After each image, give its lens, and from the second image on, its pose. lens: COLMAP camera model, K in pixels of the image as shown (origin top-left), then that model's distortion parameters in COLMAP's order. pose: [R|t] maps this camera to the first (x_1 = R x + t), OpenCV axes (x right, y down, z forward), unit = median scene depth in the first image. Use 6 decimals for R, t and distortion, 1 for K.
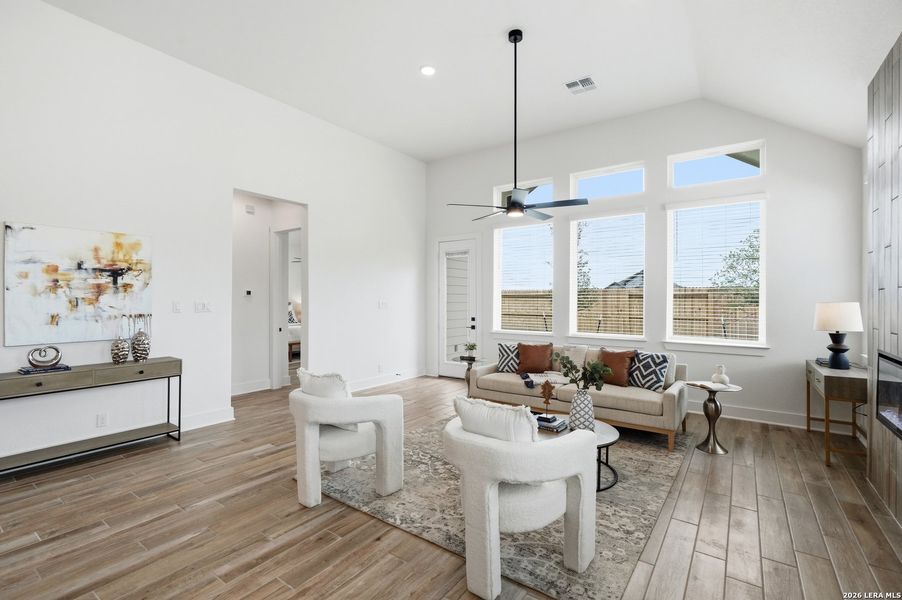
lens RADIAL K [[417.6, 0, 446.3], [0, 417.6, 292.7], [0, 0, 1]] dist [-0.005302, 0.001490]
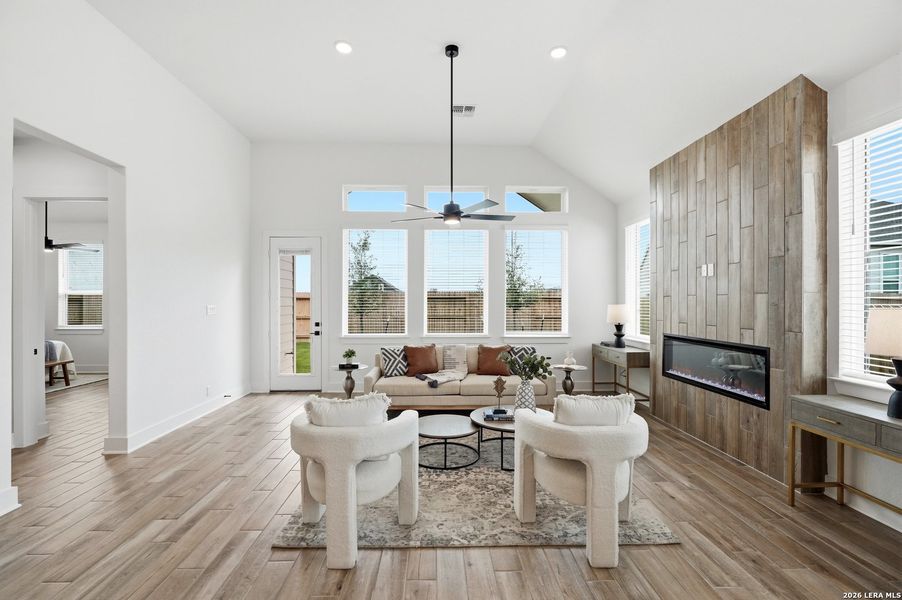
lens RADIAL K [[411.1, 0, 451.1], [0, 411.1, 295.6], [0, 0, 1]] dist [-0.005510, 0.000822]
pose [[0.788334, 0.006134, 0.615217, -0.416239], [-0.007492, 0.999972, -0.000371, -0.002686], [-0.615202, -0.004317, 0.788358, 0.169560]]
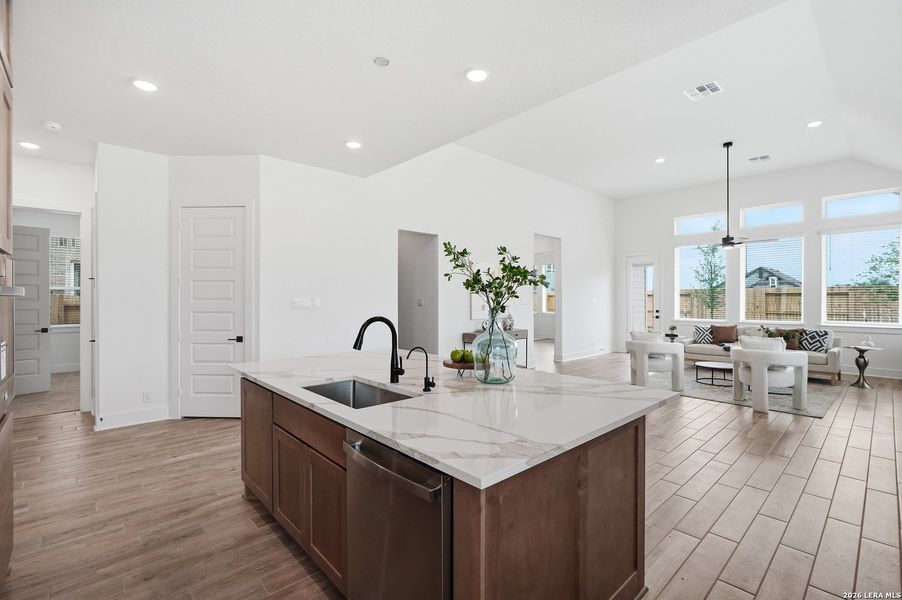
lens RADIAL K [[413.0, 0, 445.3], [0, 413.0, 297.1], [0, 0, 1]] dist [0.000970, 0.001563]
pose [[0.980270, -0.004900, -0.197602, -0.583750], [0.007139, 0.999918, 0.010623, -0.007736], [0.197533, -0.011824, 0.980225, -0.832443]]
